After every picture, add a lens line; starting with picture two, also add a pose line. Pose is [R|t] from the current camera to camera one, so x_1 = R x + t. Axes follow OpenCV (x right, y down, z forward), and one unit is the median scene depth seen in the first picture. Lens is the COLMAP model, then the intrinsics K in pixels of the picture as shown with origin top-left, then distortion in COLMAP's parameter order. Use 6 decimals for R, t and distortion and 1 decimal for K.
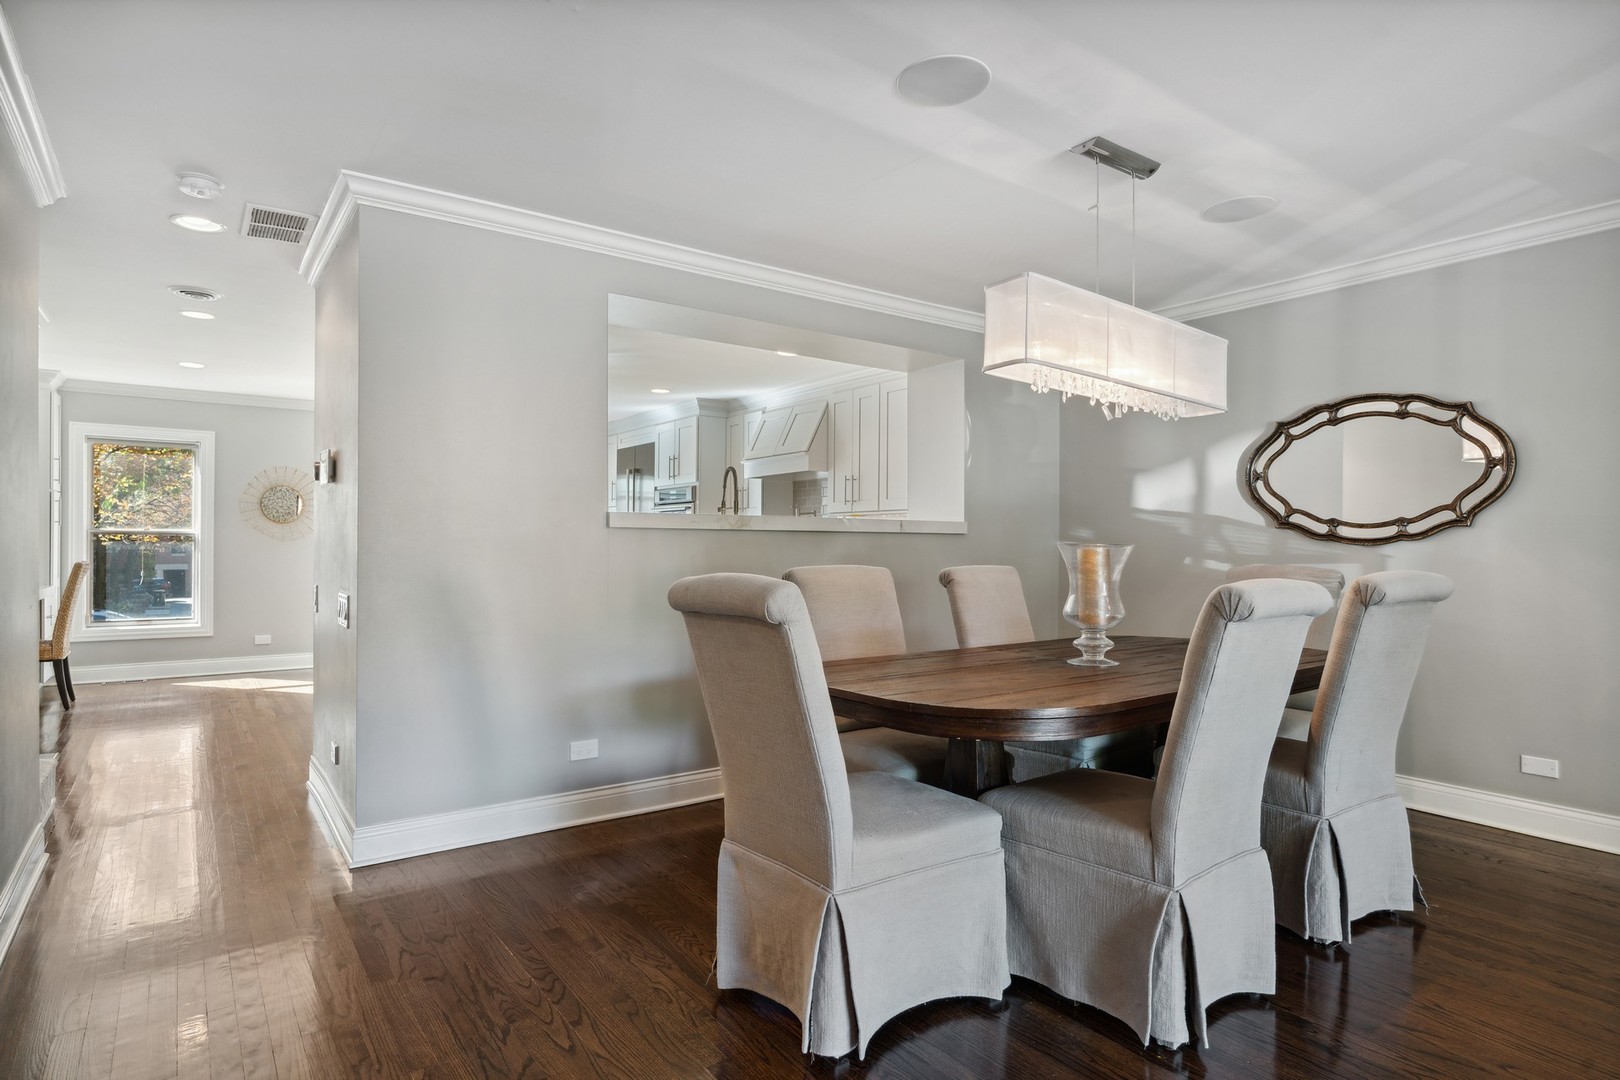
lens RADIAL K [[876.3, 0, 810.9], [0, 876.3, 540.6], [0, 0, 1]] dist [0.000226, -0.000723]
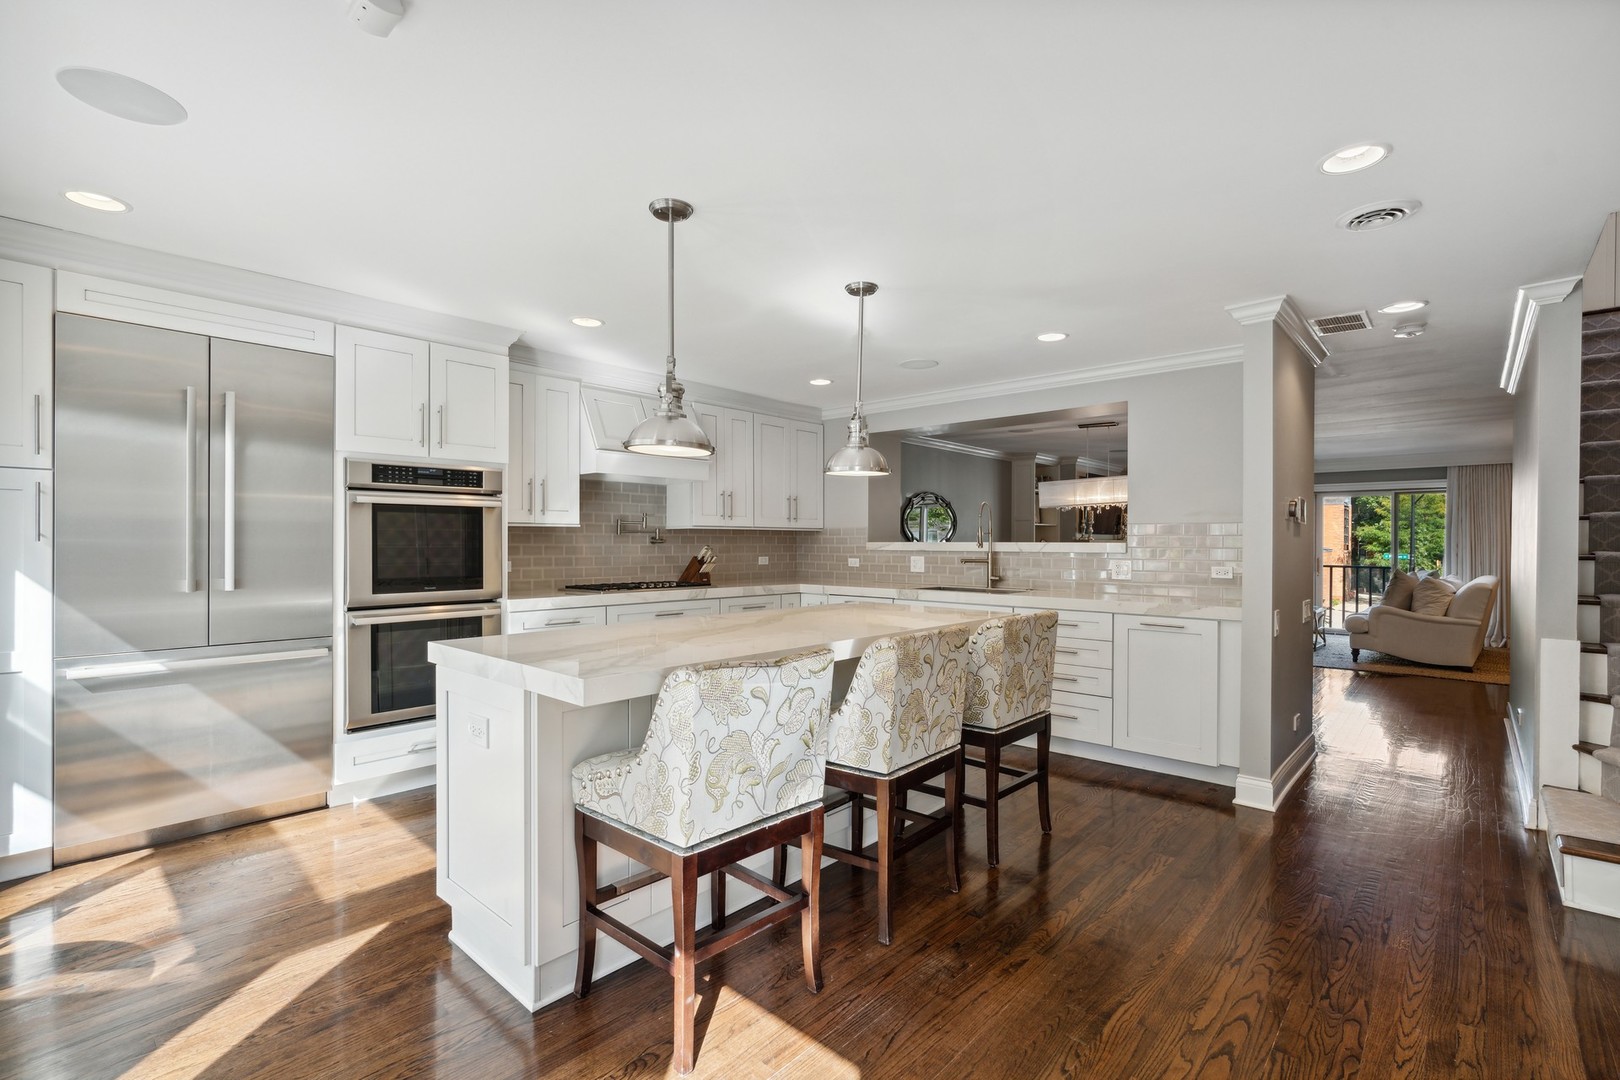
lens RADIAL K [[751.9, 0, 819.5], [0, 751.9, 537.8], [0, 0, 1]] dist [-0.005343, 0.003731]
pose [[-0.226055, -0.000220, 0.974115, -1.224556], [-0.006881, 0.999975, -0.001371, -0.027622], [-0.974090, -0.007013, -0.226051, 1.587064]]
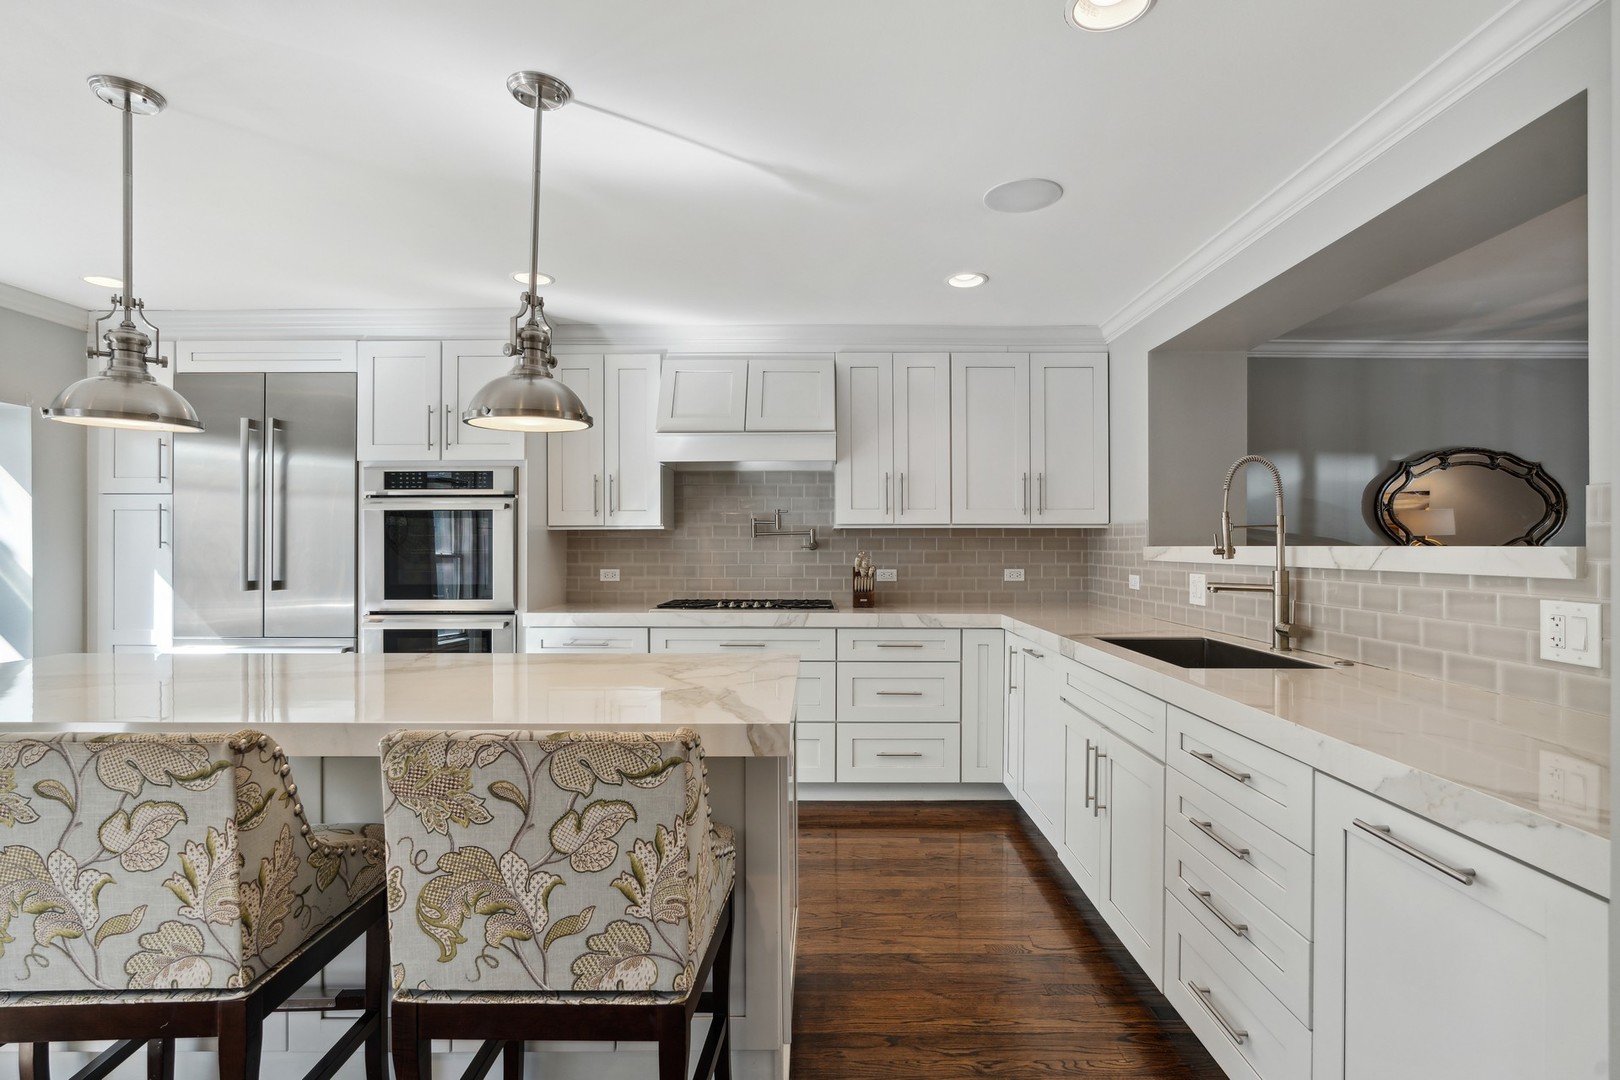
lens RADIAL K [[777.0, 0, 812.8], [0, 777.0, 546.4], [0, 0, 1]] dist [-0.017045, 0.006669]
pose [[0.583697, -0.005213, 0.811955, -0.738189], [0.001172, 0.999984, 0.005578, -0.026987], [-0.811970, -0.002304, 0.583694, 0.996584]]
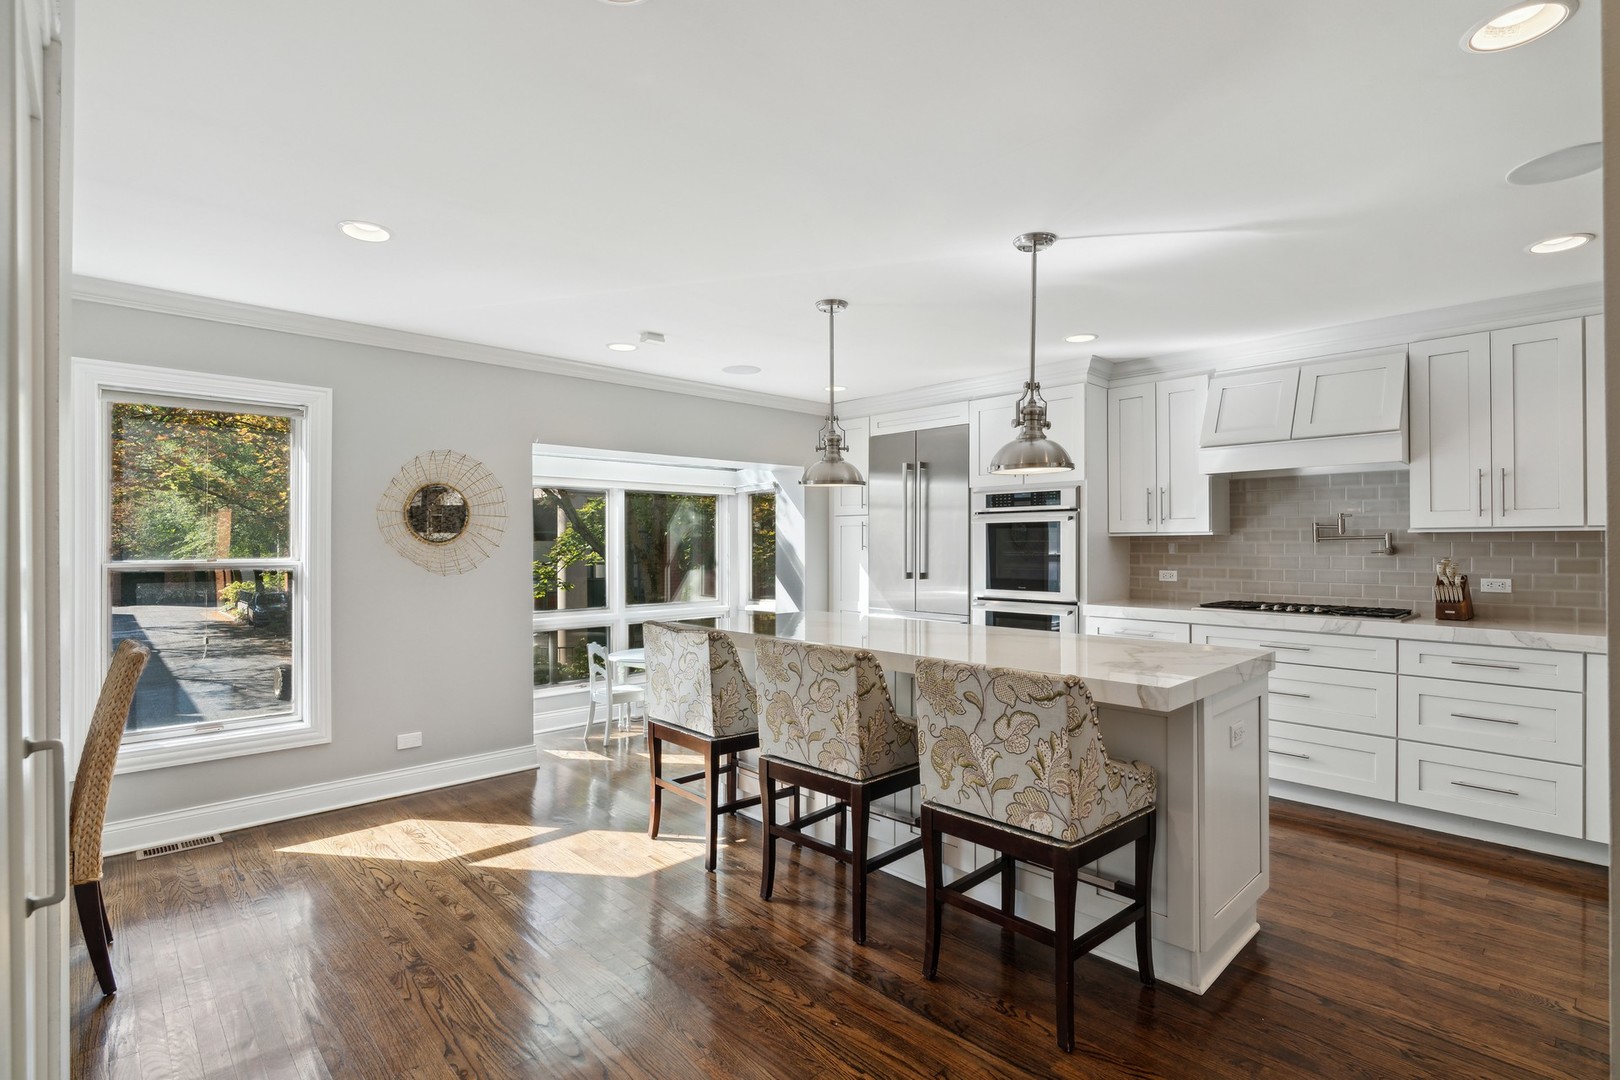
lens RADIAL K [[777.0, 0, 809.5], [0, 777.0, 541.8], [0, 0, 1]] dist [-0.017045, 0.006669]
pose [[0.990059, -0.005311, 0.140554, -0.747238], [0.005206, 0.999986, 0.001114, -0.037519], [-0.140558, -0.000372, 0.990072, 0.764136]]
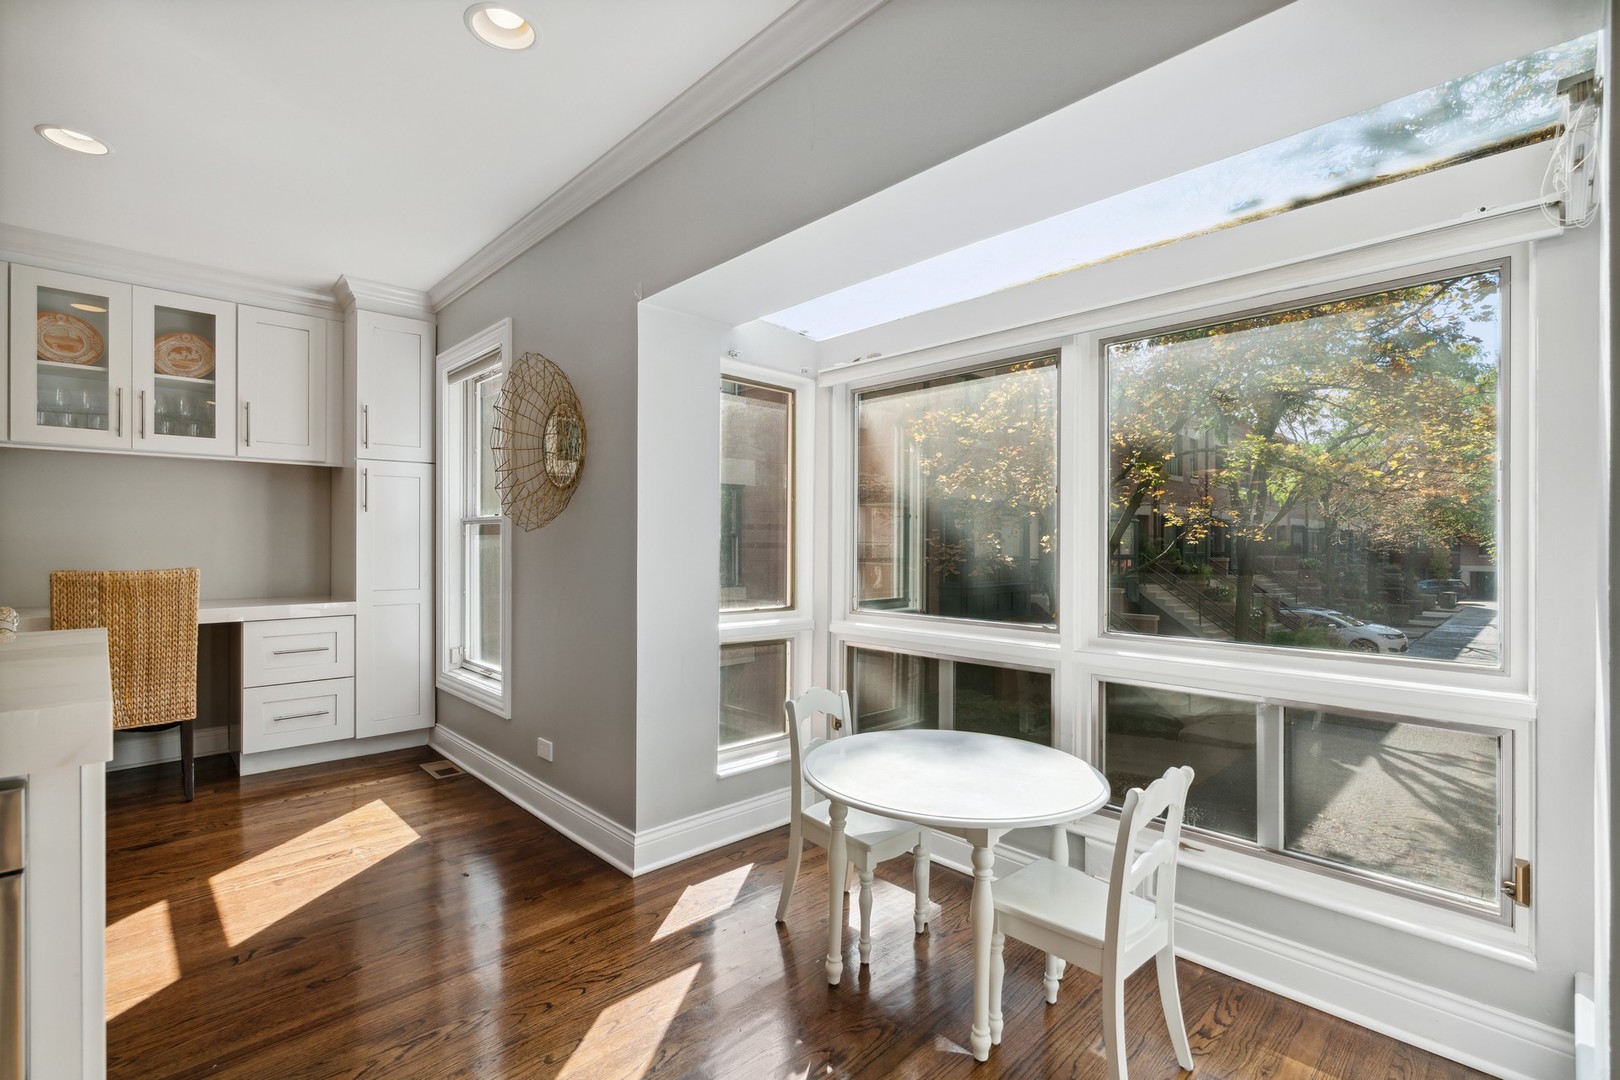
lens RADIAL K [[751.9, 0, 812.4], [0, 751.9, 539.7], [0, 0, 1]] dist [-0.005343, 0.003731]
pose [[0.137748, -0.000647, -0.990467, -0.379620], [0.002641, 0.999996, -0.000286, 0.008165], [0.990464, -0.002576, 0.137749, 1.889741]]
